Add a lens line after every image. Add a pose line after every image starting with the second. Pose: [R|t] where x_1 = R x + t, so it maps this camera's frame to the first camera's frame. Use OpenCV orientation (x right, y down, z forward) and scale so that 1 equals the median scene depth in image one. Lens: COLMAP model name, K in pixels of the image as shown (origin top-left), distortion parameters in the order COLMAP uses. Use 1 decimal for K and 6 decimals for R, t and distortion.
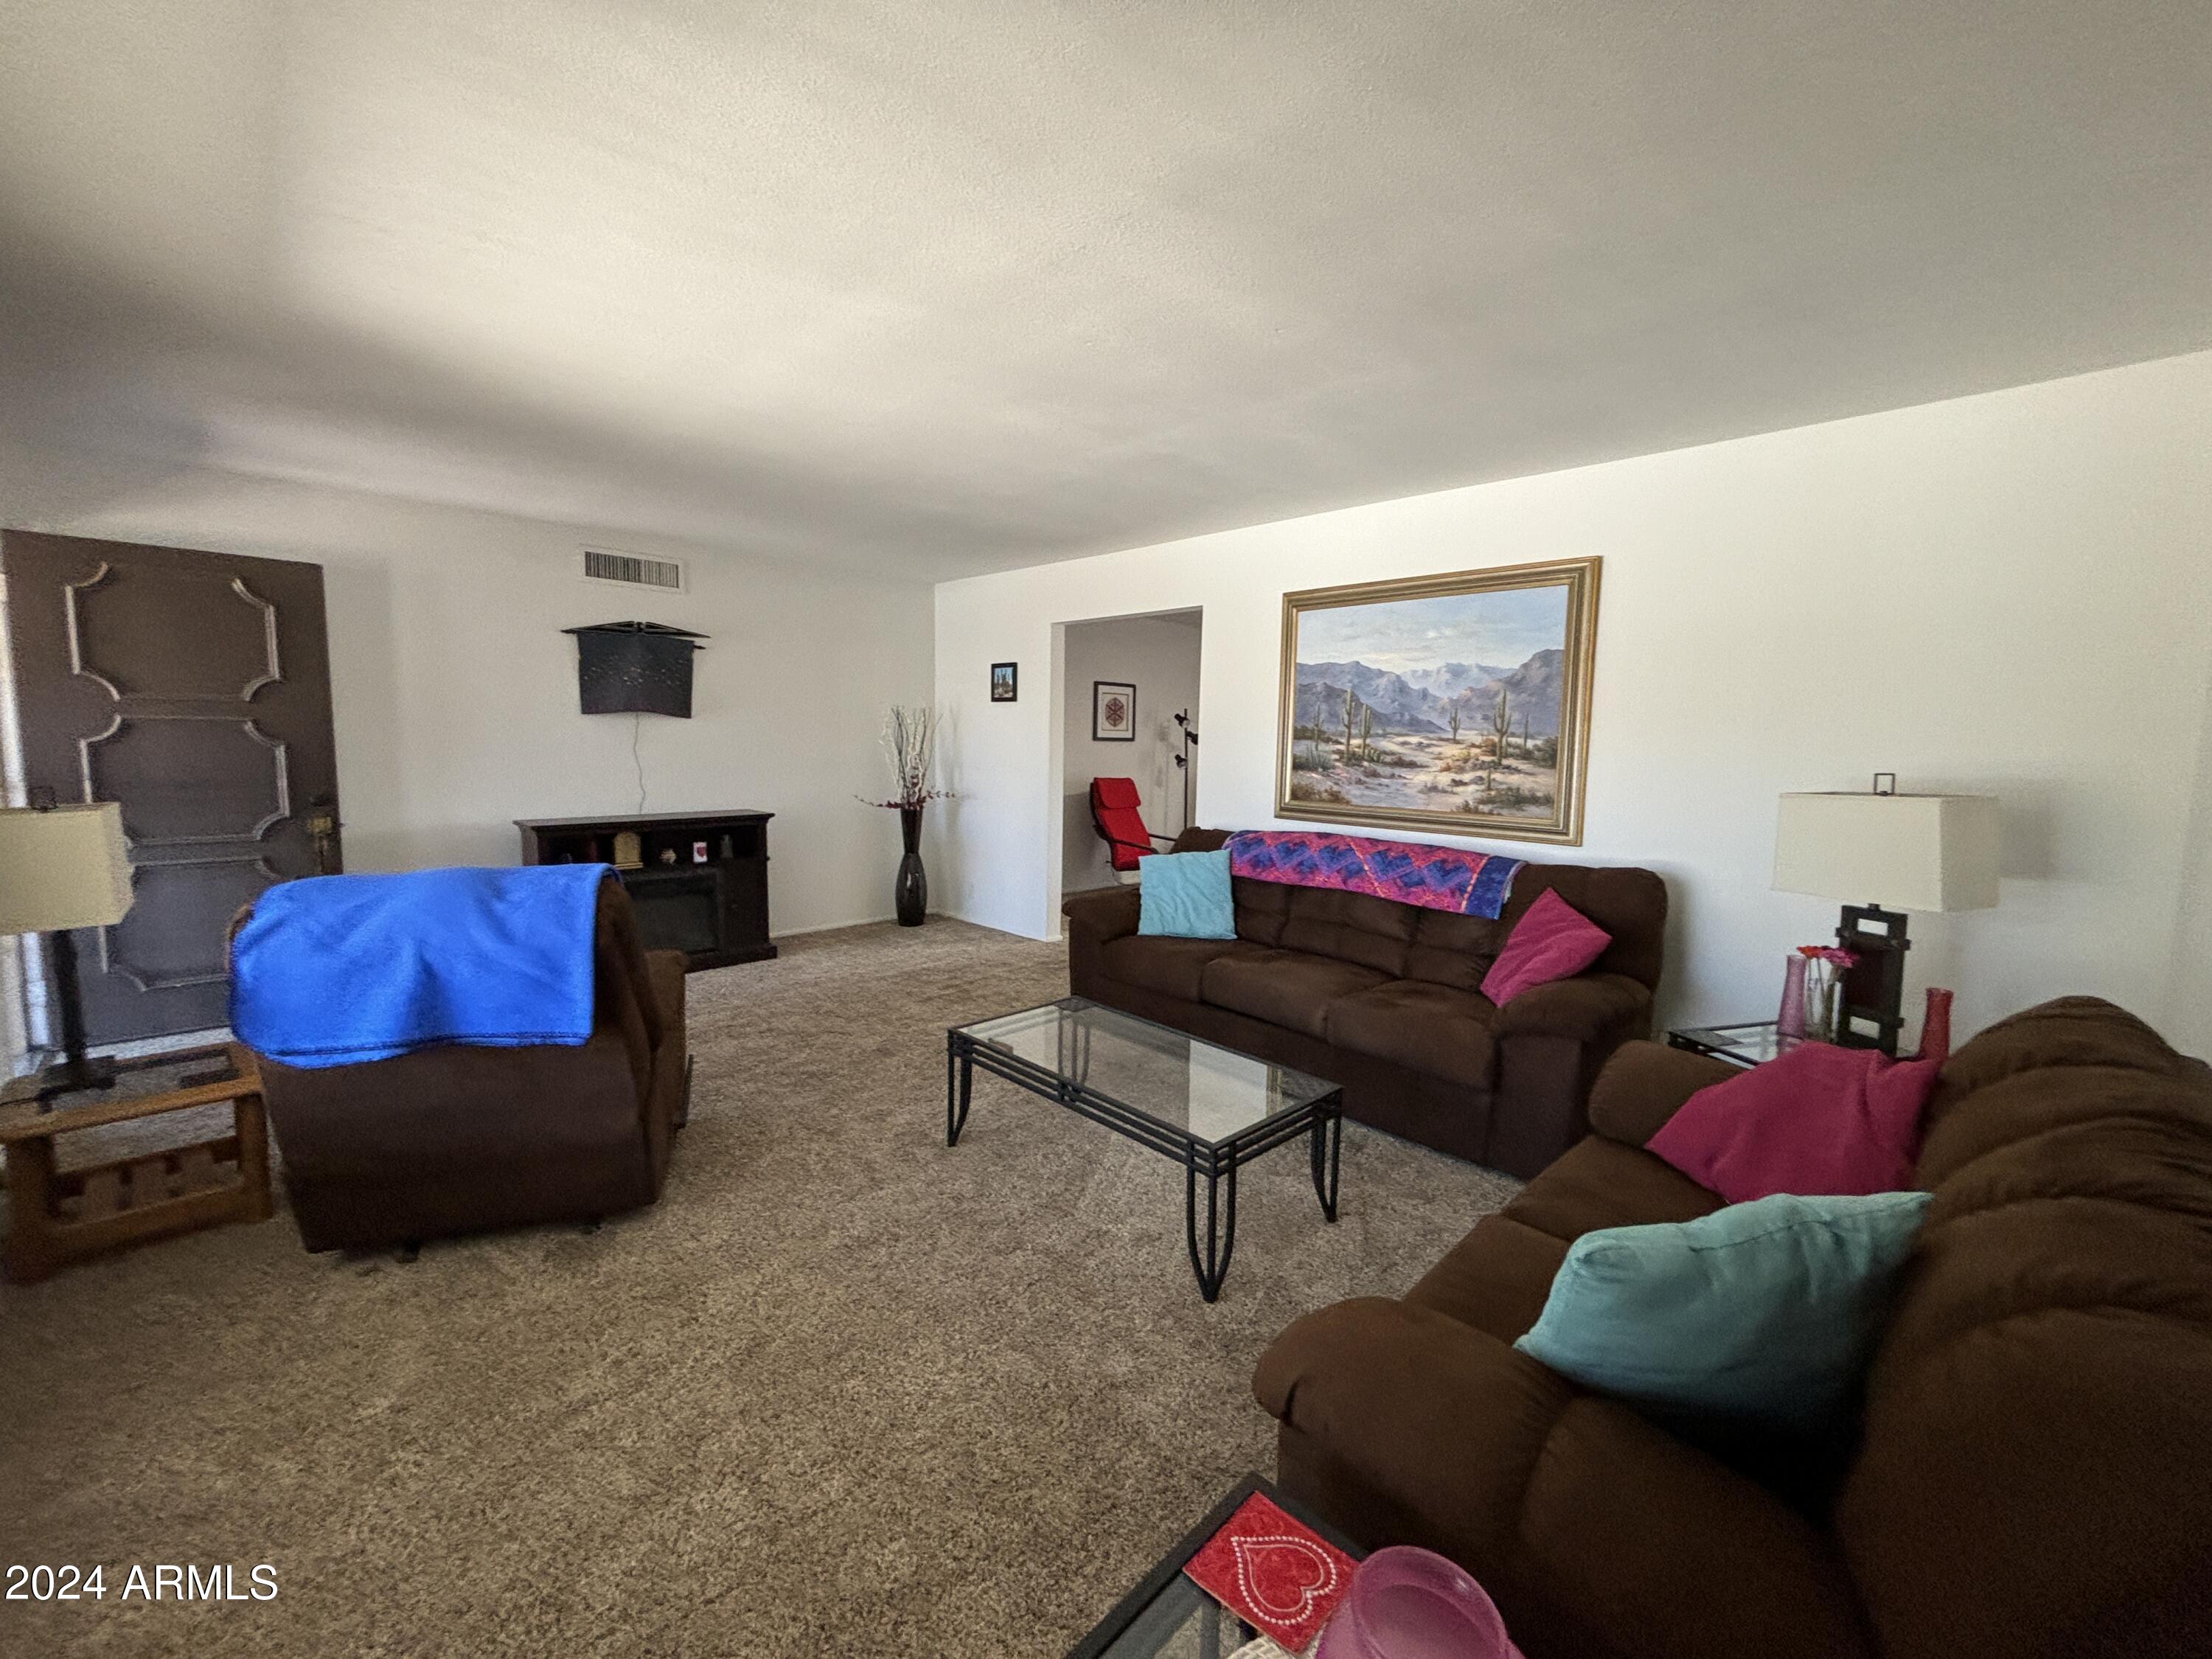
lens RADIAL K [[910.8, 0, 1105.1], [0, 910.8, 820.5], [0, 0, 1]] dist [0.016013, 0.000158]
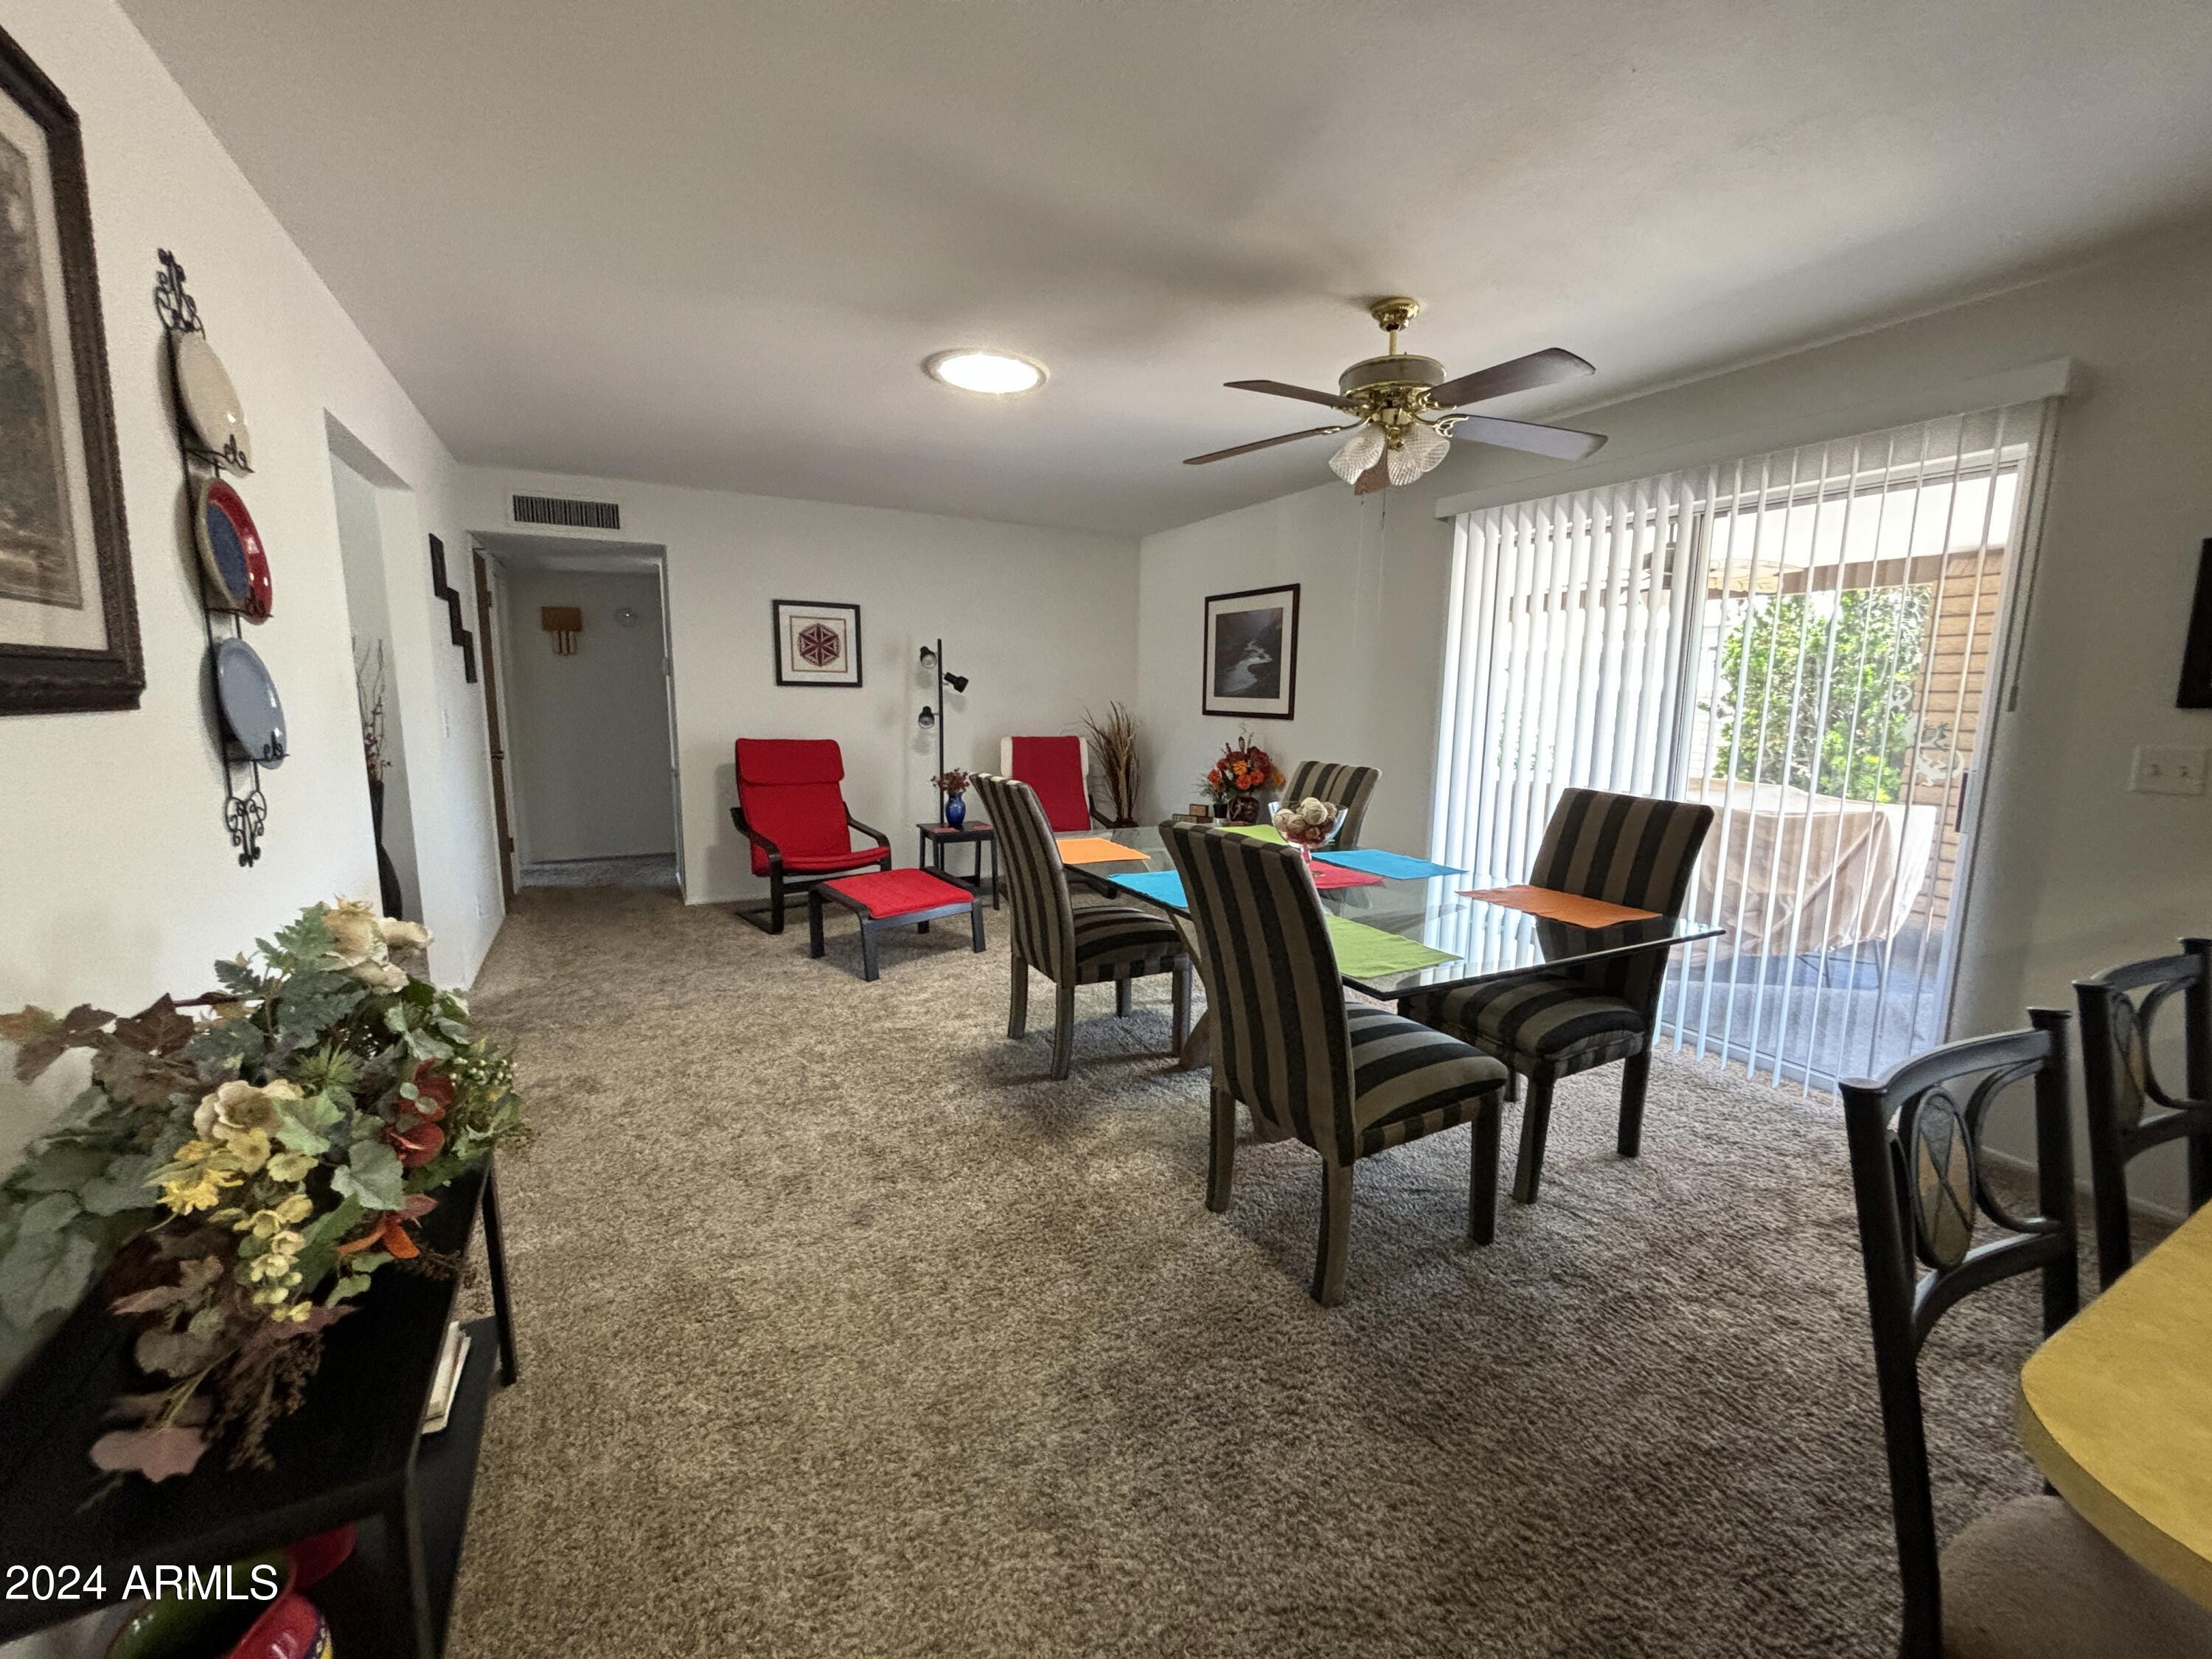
lens RADIAL K [[905.1, 0, 1106.0], [0, 905.1, 829.5], [0, 0, 1]] dist [-0.000107, 0.000000]
pose [[0.947208, 0.041512, -0.317921, 0.445026], [-0.025026, 0.998130, 0.055767, -0.022525], [0.319641, -0.044867, 0.946476, 0.411703]]
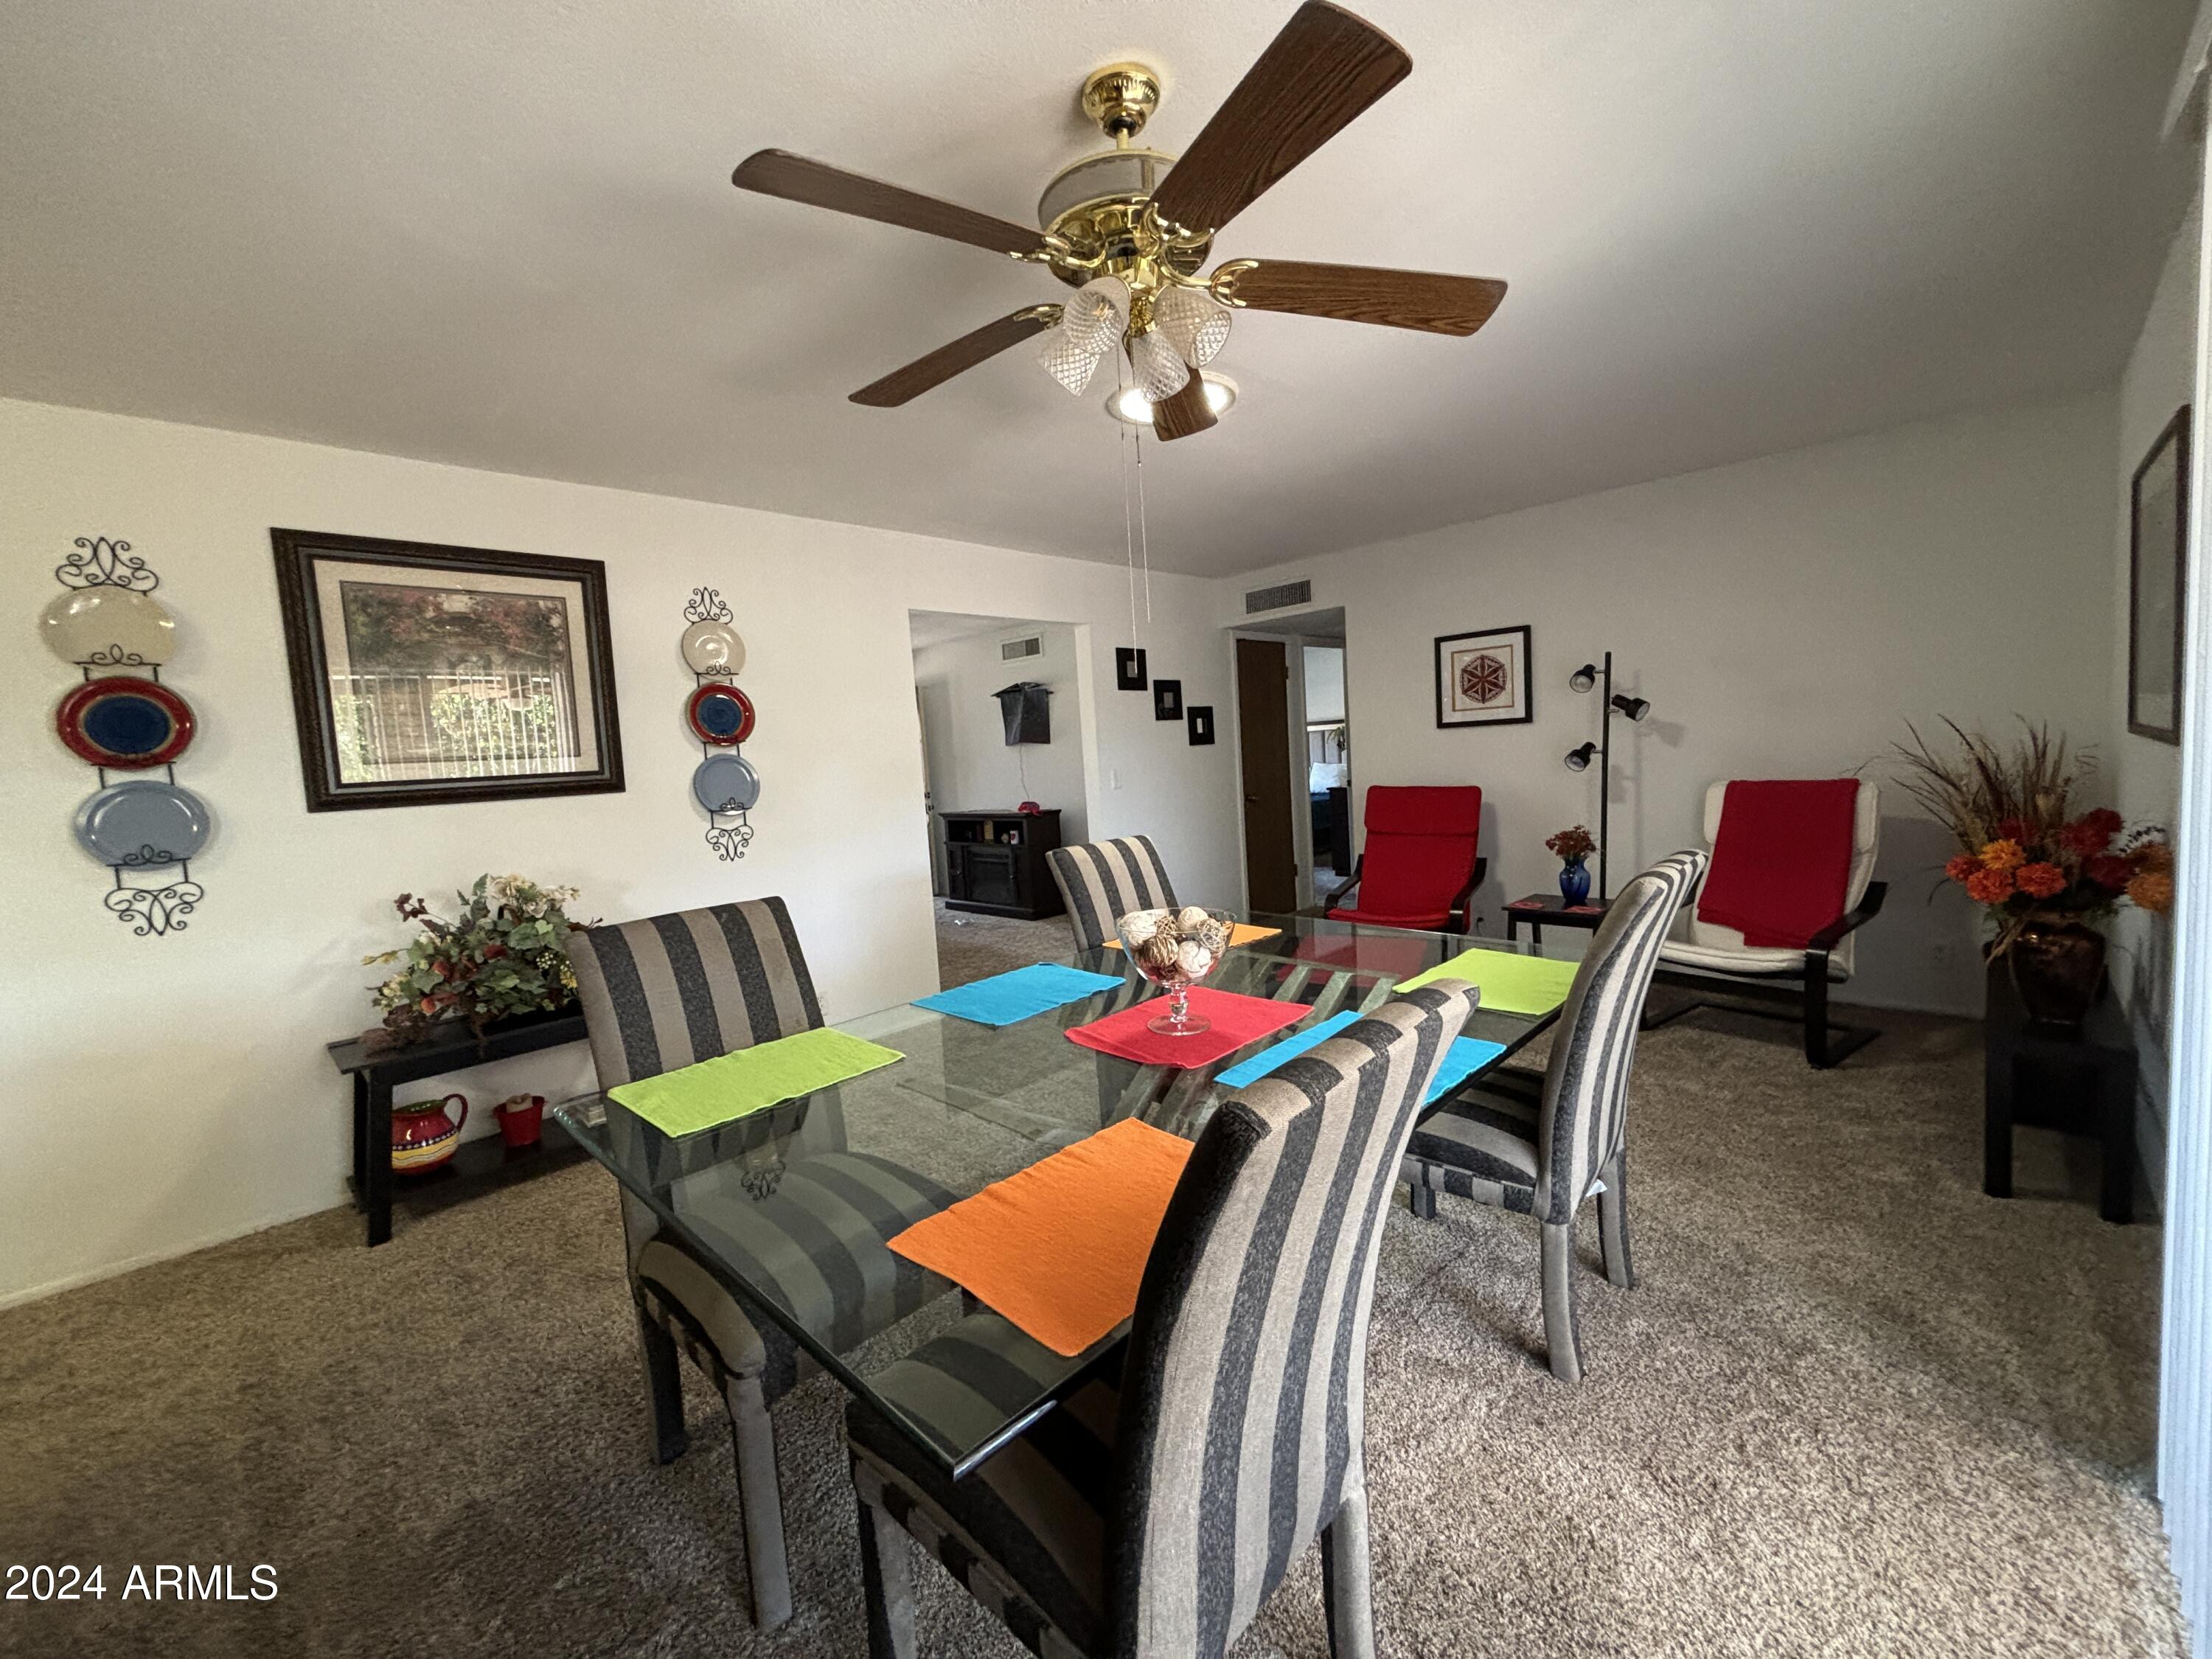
lens RADIAL K [[892.8, 0, 1106.0], [0, 892.8, 829.5], [0, 0, 1]] dist [0.001288, 0.000154]
pose [[-0.026698, 0.064483, -0.997562, 0.629310], [-0.032027, 0.997350, 0.065326, -0.048882], [0.999130, 0.033693, -0.024562, 0.766298]]
